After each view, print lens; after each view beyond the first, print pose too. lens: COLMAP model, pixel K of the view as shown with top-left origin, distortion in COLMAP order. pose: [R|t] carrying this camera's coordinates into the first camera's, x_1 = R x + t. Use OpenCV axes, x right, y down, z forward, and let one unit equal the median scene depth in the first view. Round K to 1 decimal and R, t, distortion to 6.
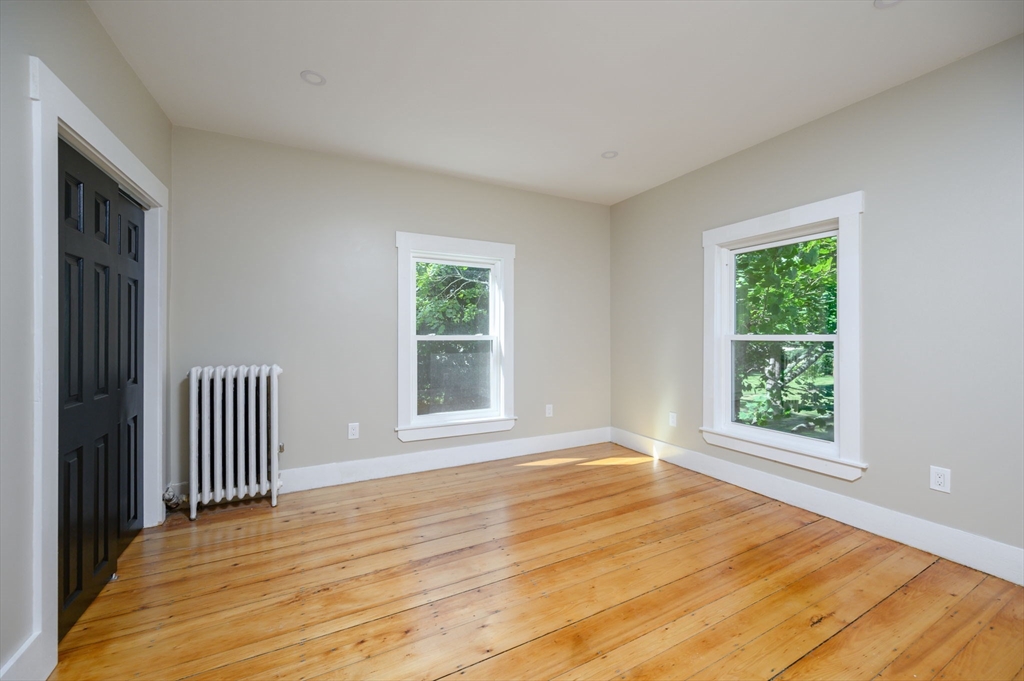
lens RADIAL K [[389.6, 0, 503.4], [0, 389.6, 338.7], [0, 0, 1]] dist [0.001335, -0.000399]
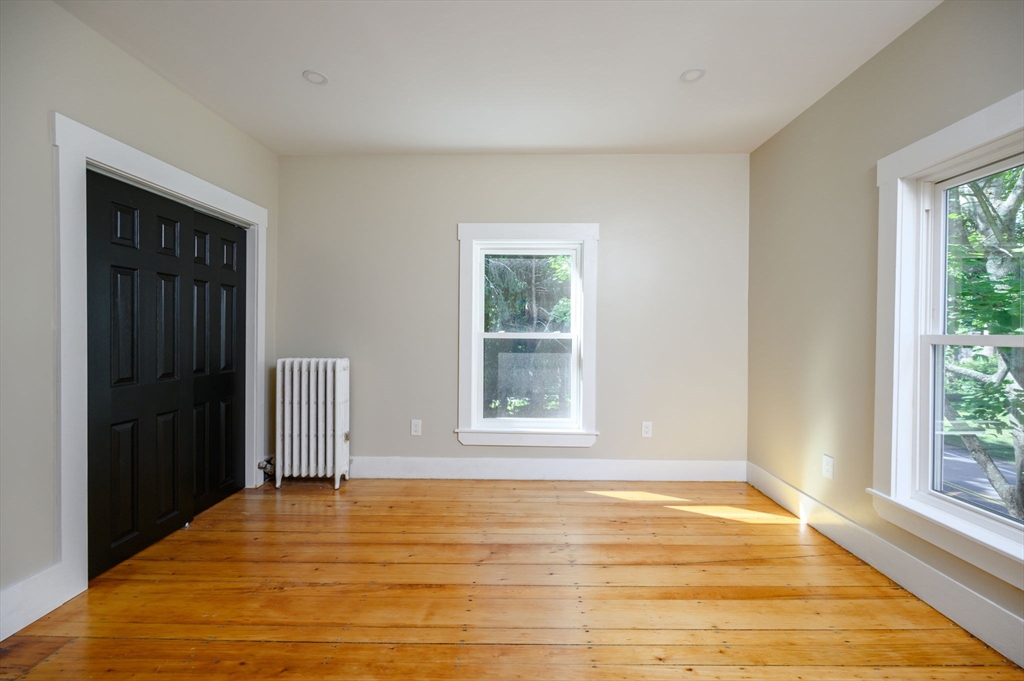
lens RADIAL K [[389.6, 0, 518.6], [0, 389.6, 333.8], [0, 0, 1]] dist [0.001335, -0.000399]
pose [[0.890981, 0.006464, -0.453994, 0.296150], [-0.010241, 0.999930, -0.005861, -0.000844], [0.453925, 0.009871, 0.890985, 0.219109]]
